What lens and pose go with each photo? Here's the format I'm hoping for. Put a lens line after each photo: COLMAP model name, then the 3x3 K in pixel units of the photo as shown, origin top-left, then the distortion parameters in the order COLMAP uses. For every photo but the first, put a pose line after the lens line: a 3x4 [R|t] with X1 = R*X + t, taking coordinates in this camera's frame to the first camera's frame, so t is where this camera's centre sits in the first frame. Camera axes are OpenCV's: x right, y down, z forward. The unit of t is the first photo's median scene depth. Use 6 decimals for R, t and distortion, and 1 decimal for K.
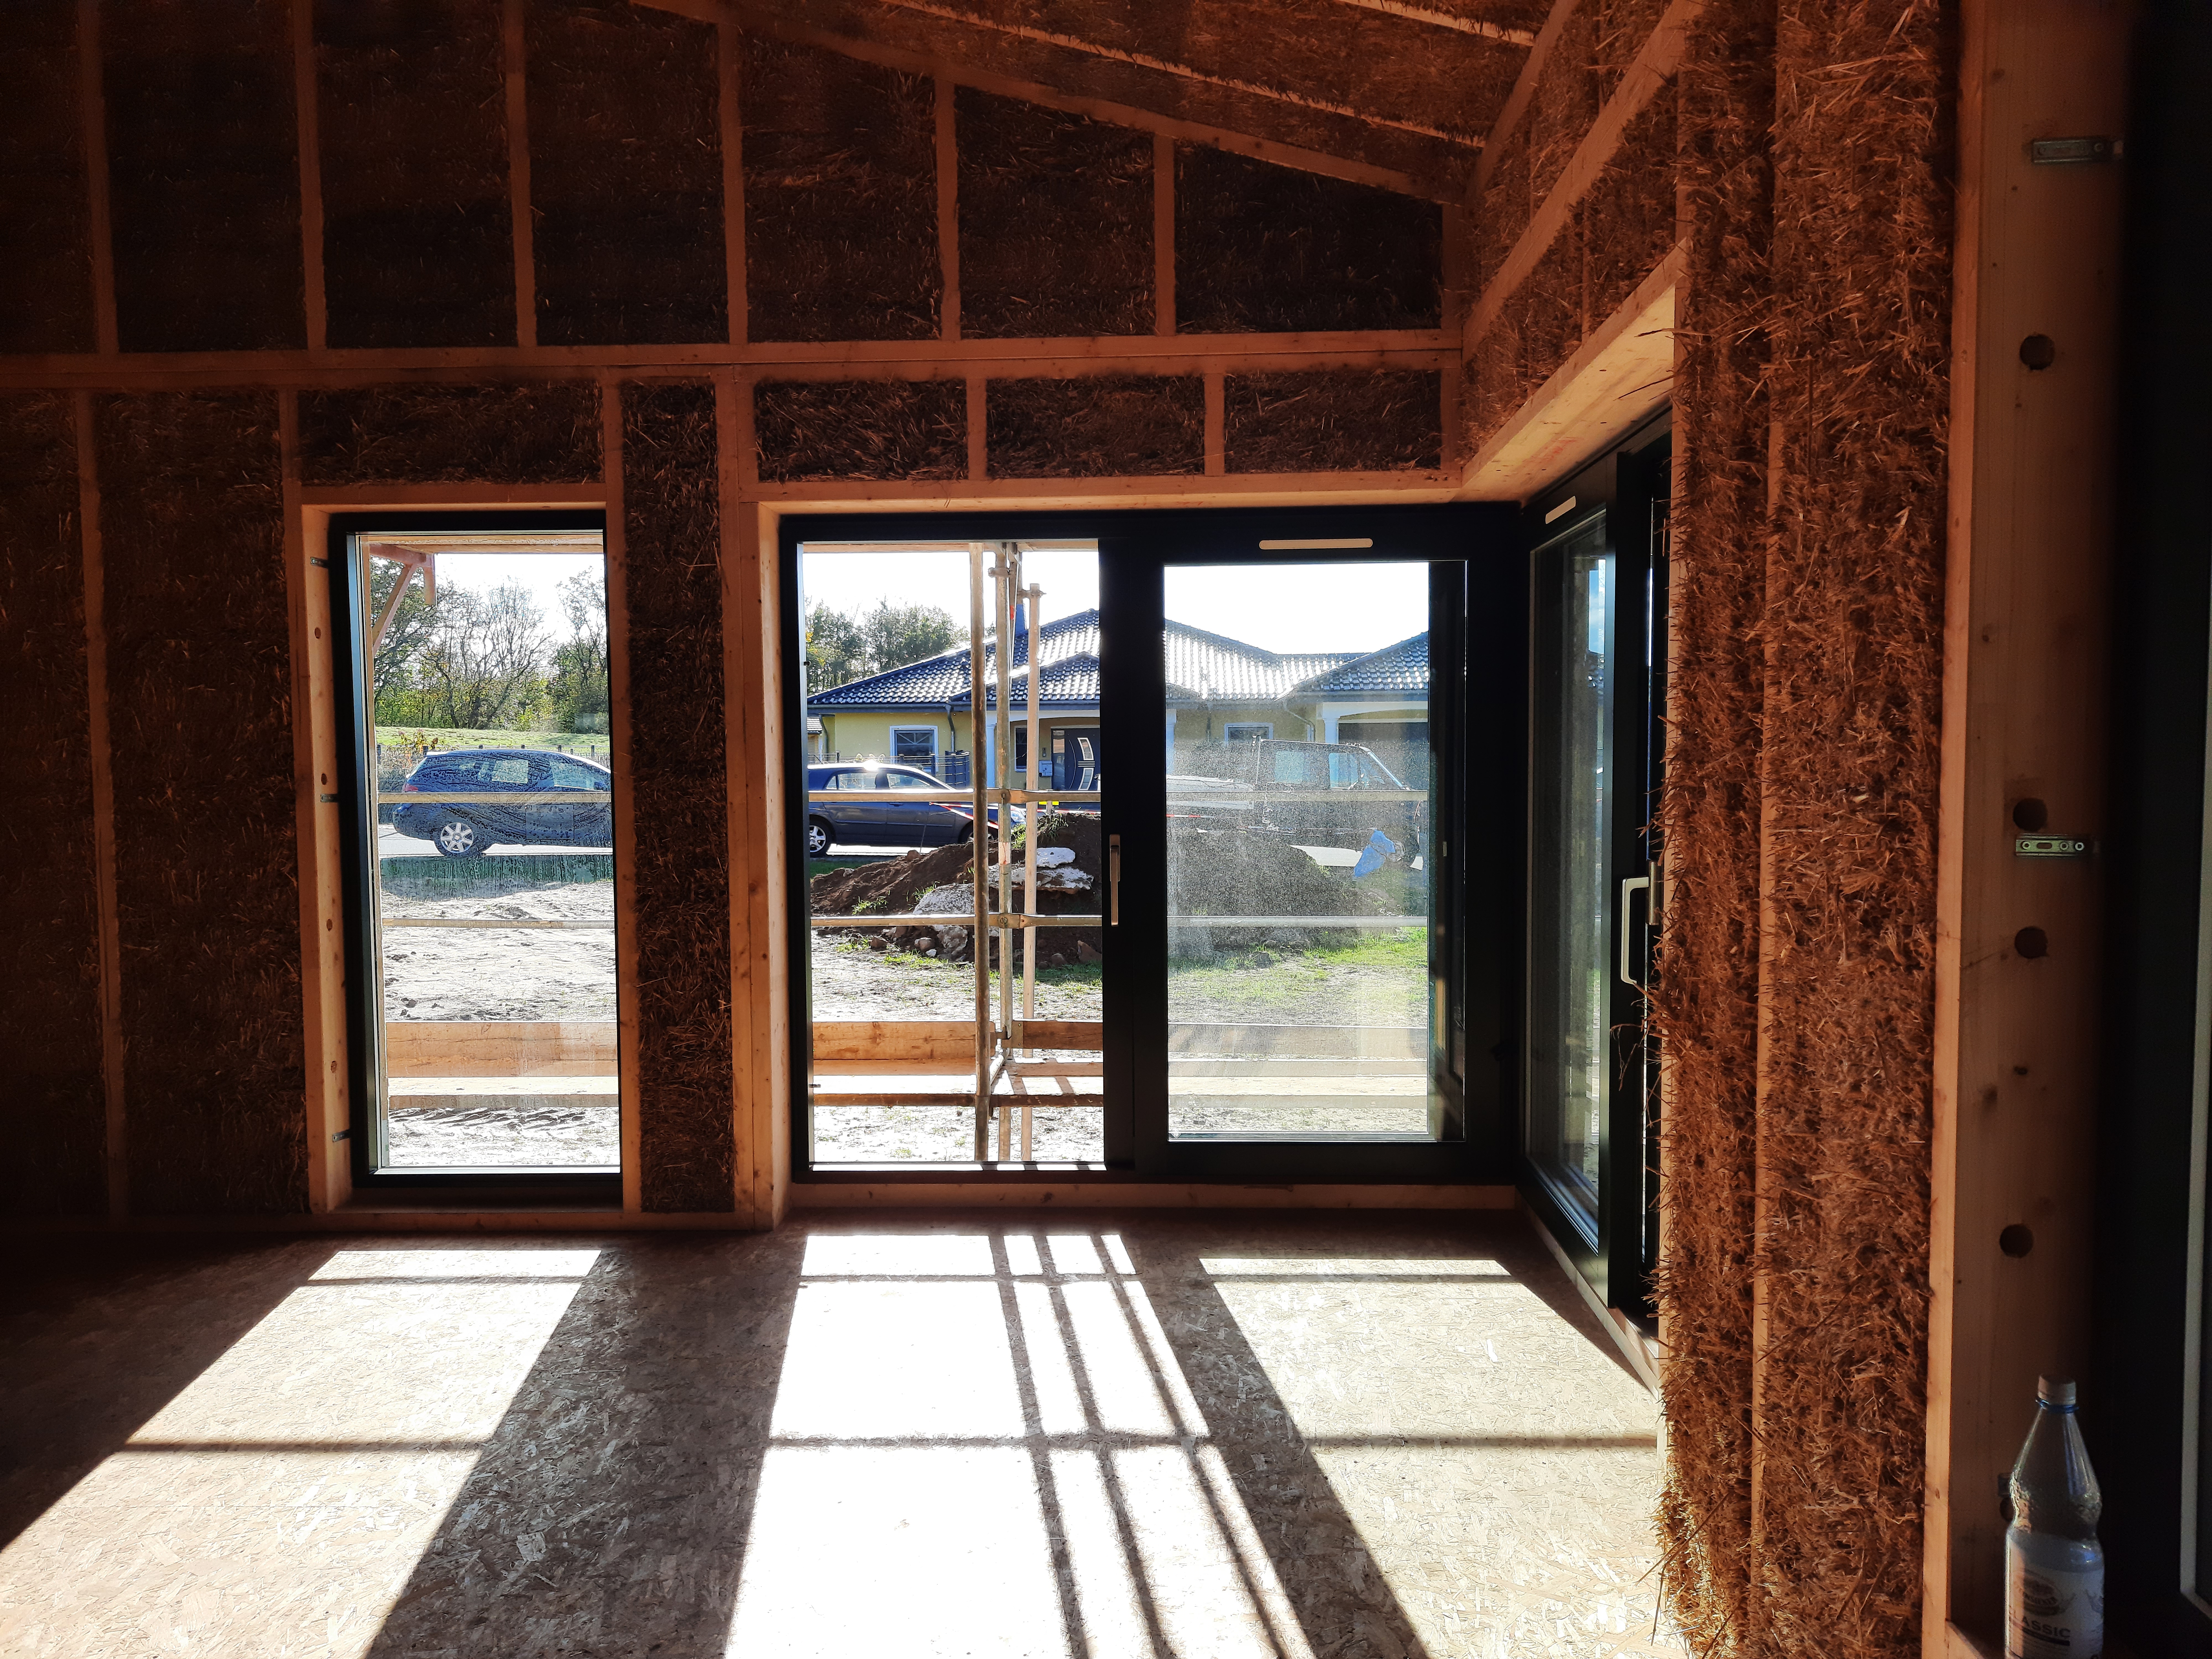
lens RADIAL K [[1643.6, 0, 1109.6], [0, 1643.6, 829.6], [0, 0, 1]] dist [0.003917, 0.000475]
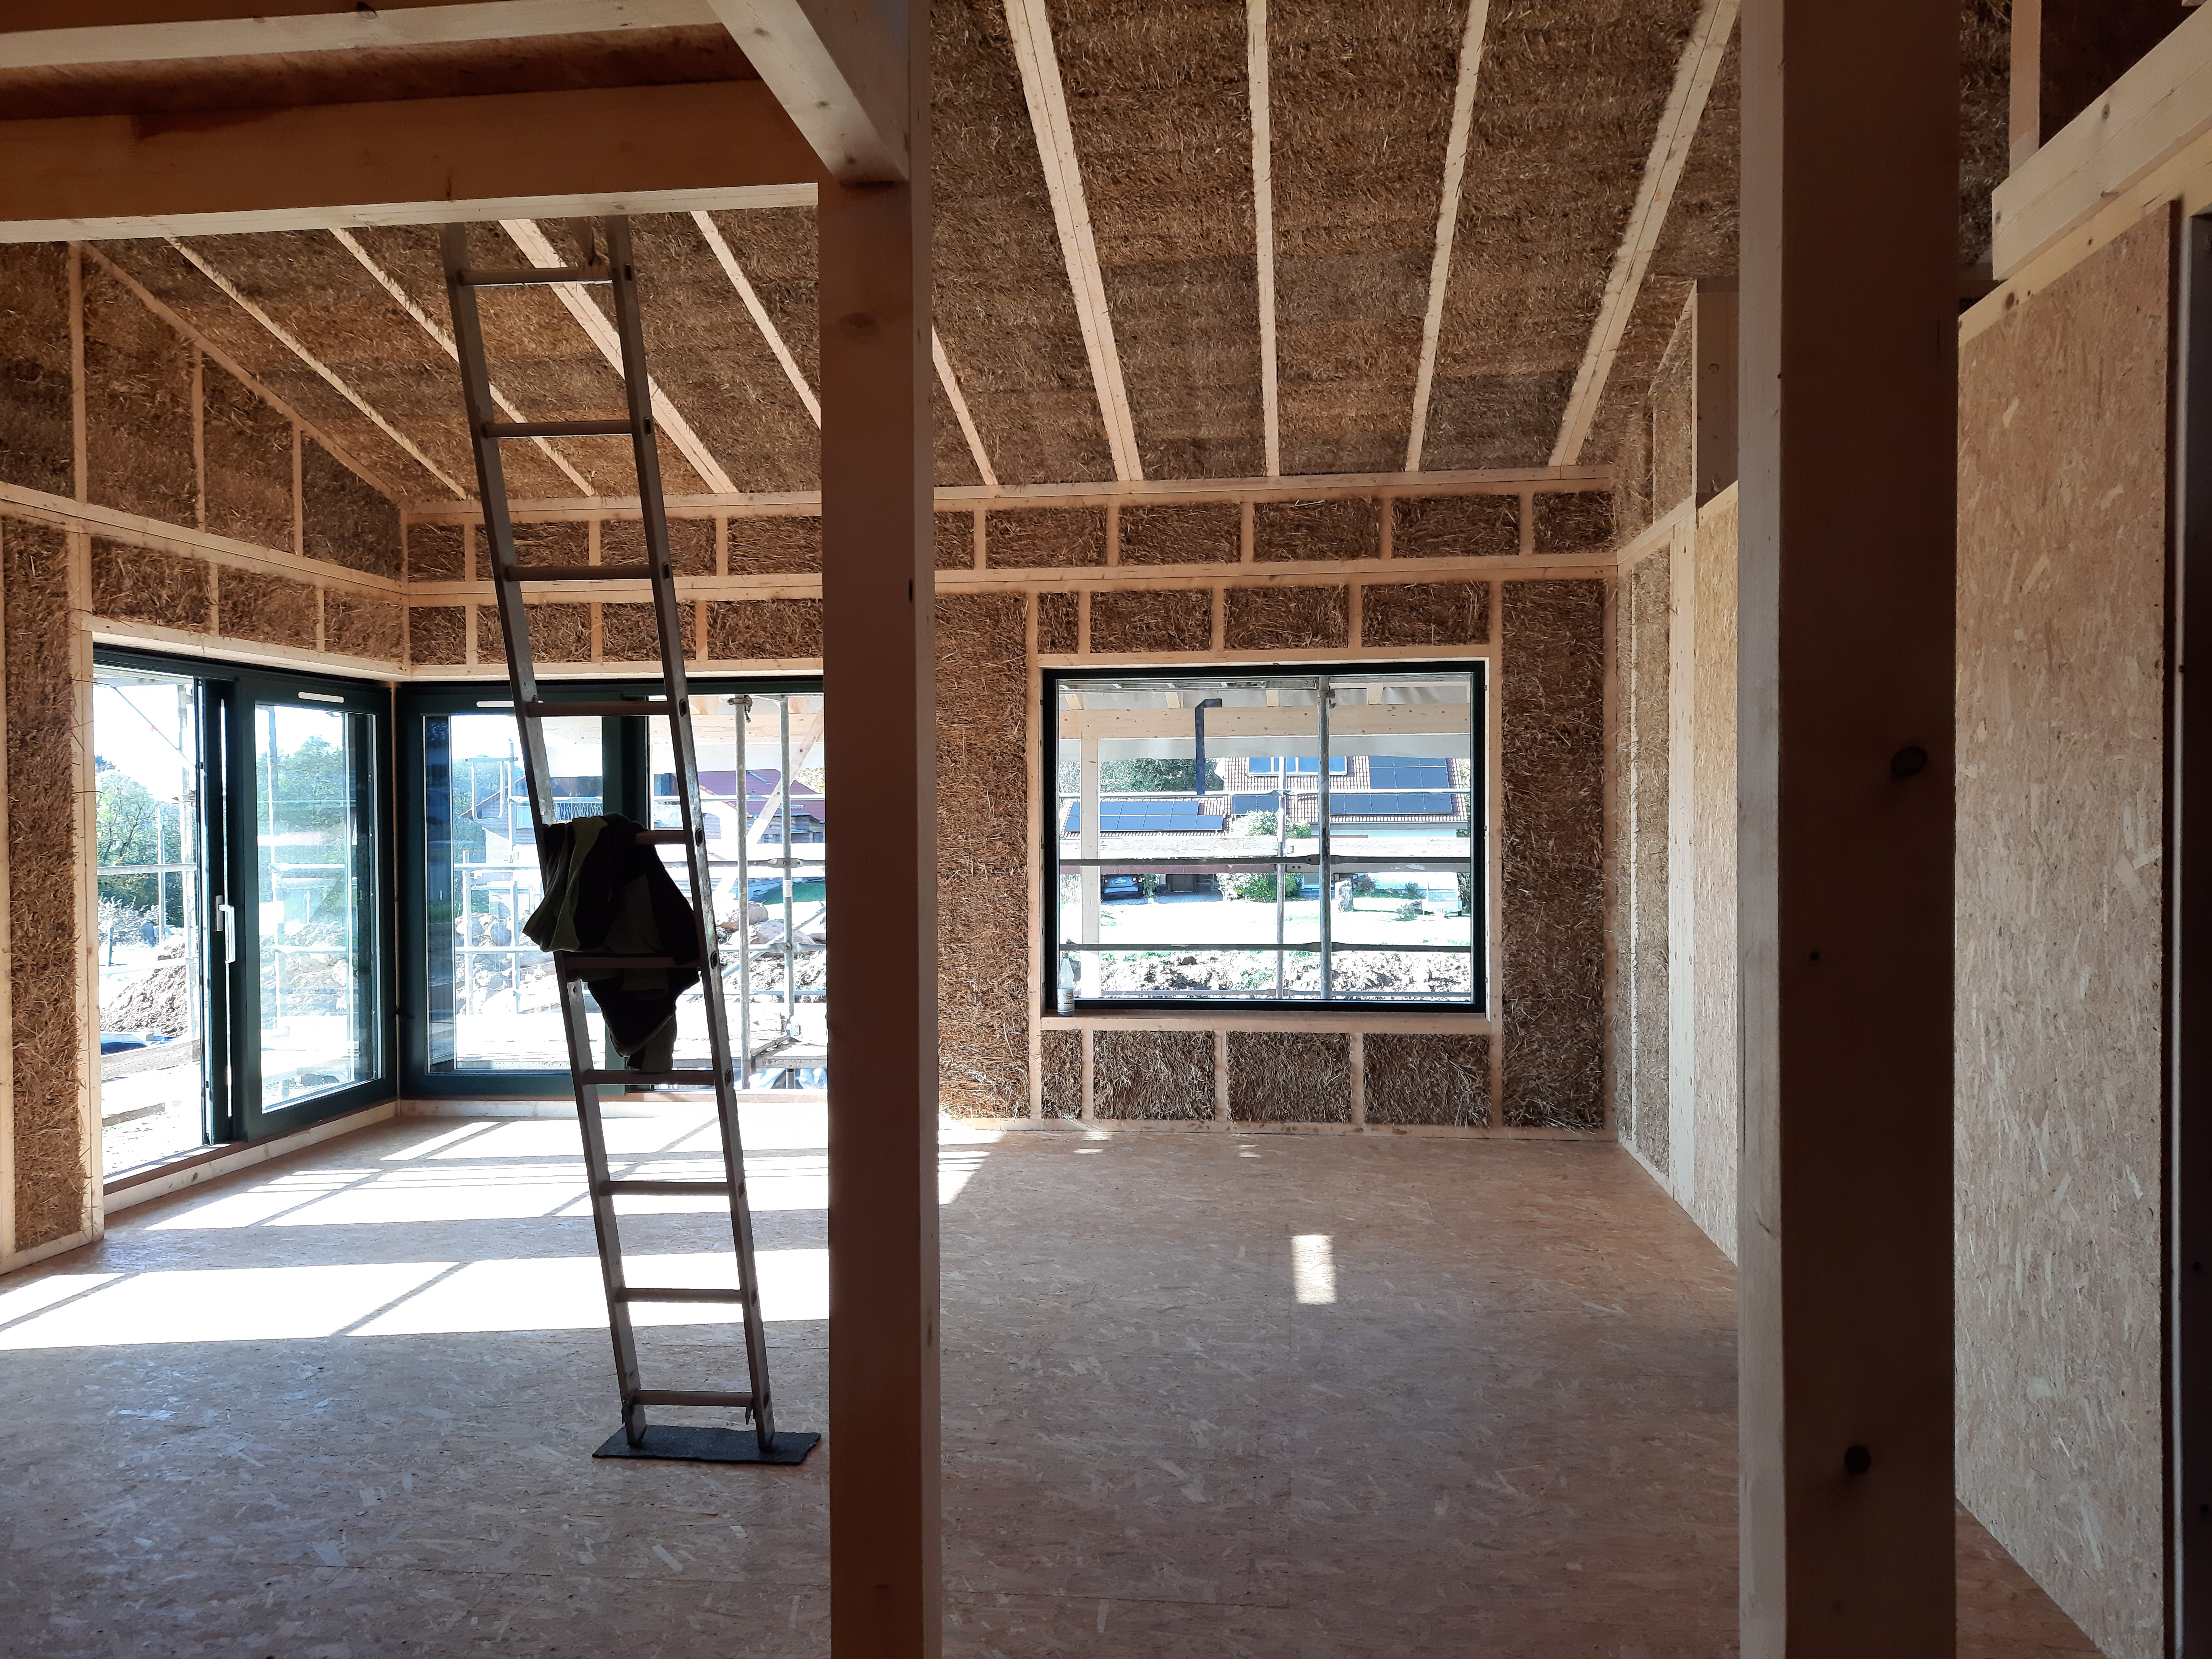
lens RADIAL K [[1643.6, 0, 1107.3], [0, 1643.6, 831.7], [0, 0, 1]] dist [0.003917, 0.000475]
pose [[0.056067, -0.011319, 0.998363, -1.409206], [0.081581, 0.996644, 0.006718, 0.001255], [-0.995088, 0.081071, 0.056802, 0.195761]]
